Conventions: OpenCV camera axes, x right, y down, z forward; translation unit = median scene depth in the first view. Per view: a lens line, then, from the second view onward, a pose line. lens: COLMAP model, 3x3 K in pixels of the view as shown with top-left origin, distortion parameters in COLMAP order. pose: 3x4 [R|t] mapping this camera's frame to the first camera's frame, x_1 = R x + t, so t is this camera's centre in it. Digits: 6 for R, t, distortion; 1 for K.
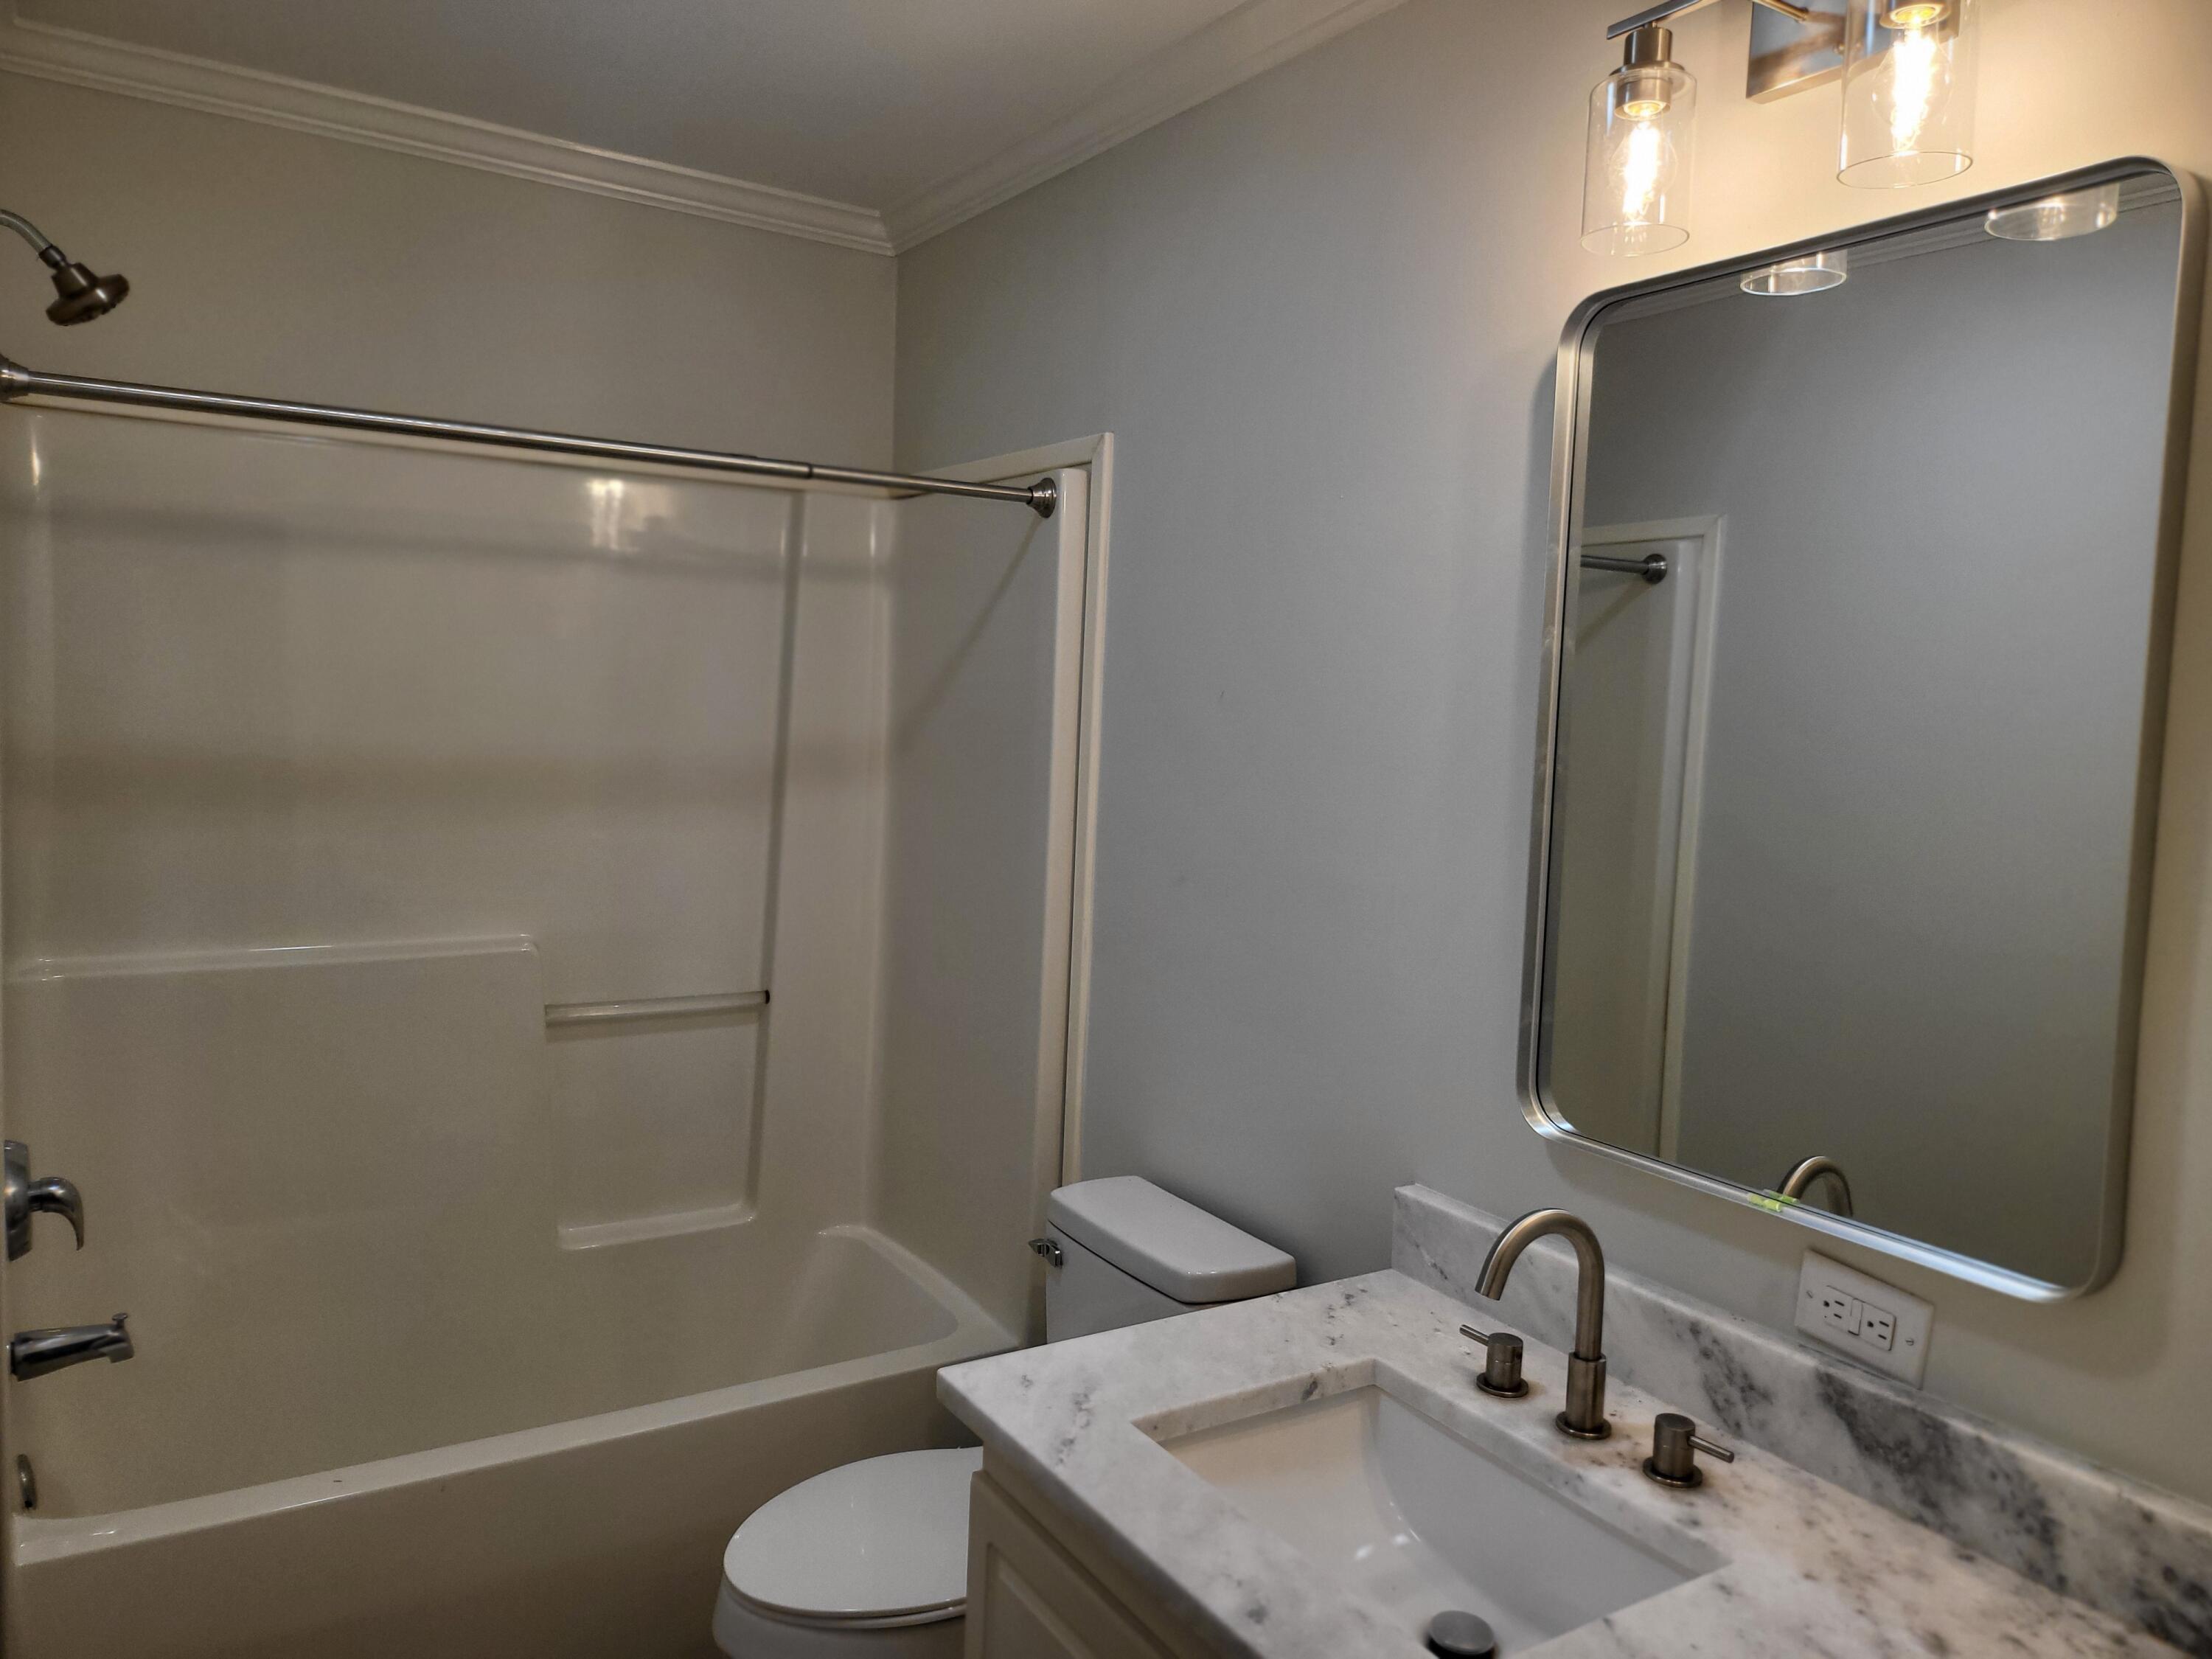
lens RADIAL K [[1537.2, 0, 1111.0], [0, 1537.2, 824.5], [0, 0, 1]] dist [-0.004466, -0.013368]
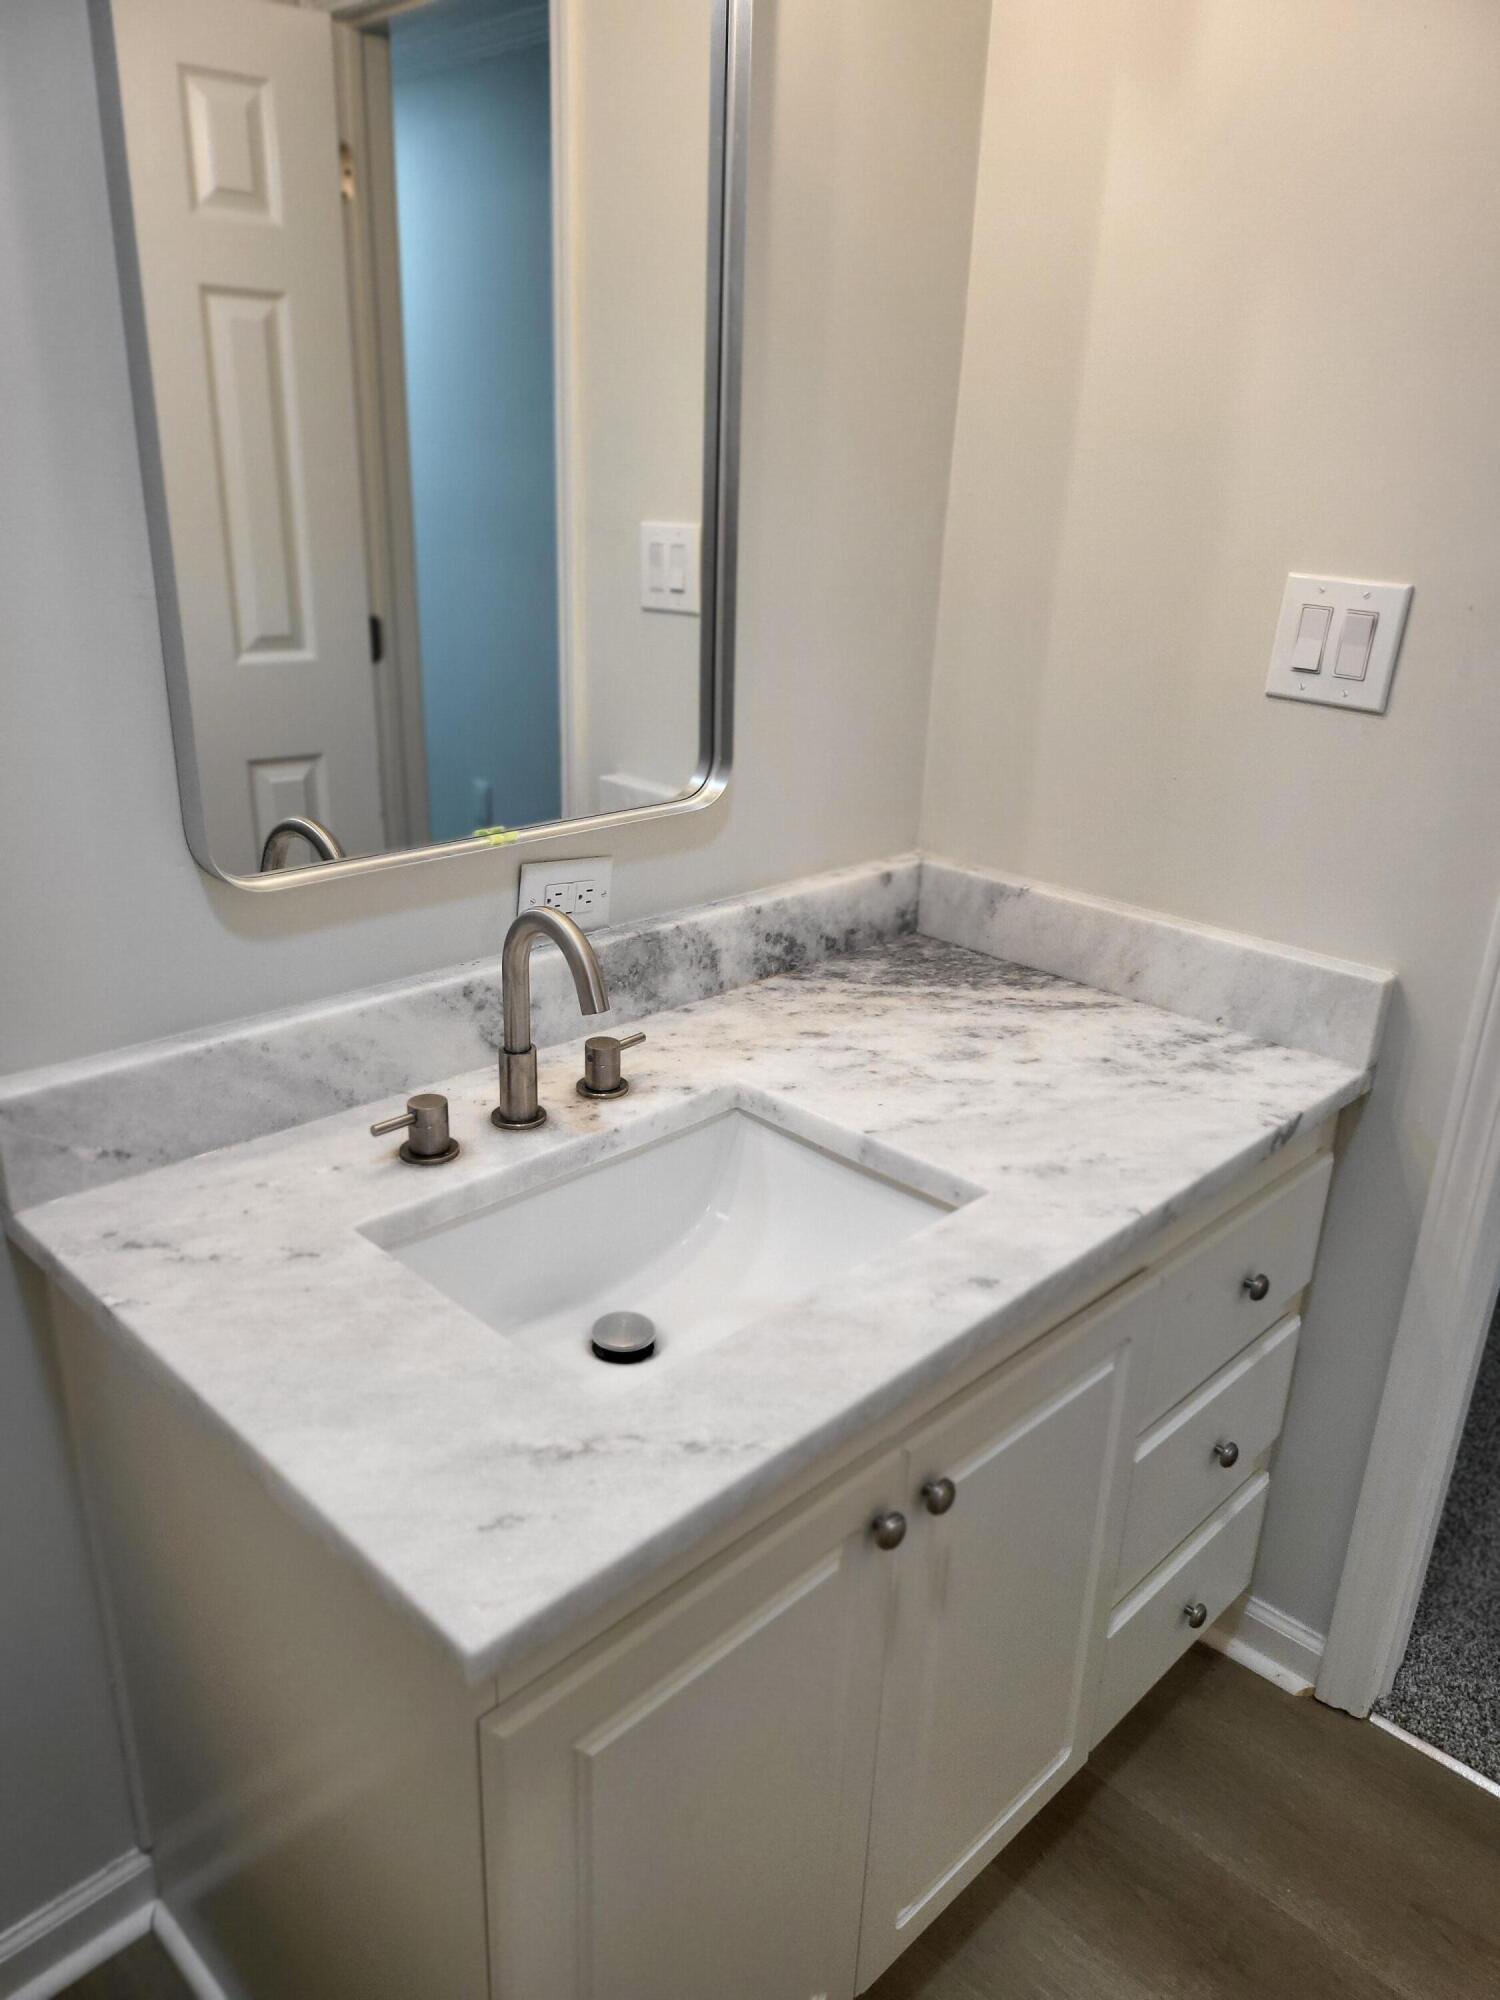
lens RADIAL K [[1389.9, 0, 754.7], [0, 1389.9, 1007.3], [0, 0, 1]] dist [-0.004466, -0.013368]
pose [[-0.226149, -0.396775, 0.889621, -0.546583], [0.032399, 0.909713, 0.413972, -0.035999], [-0.973554, 0.122442, -0.192876, 1.148804]]
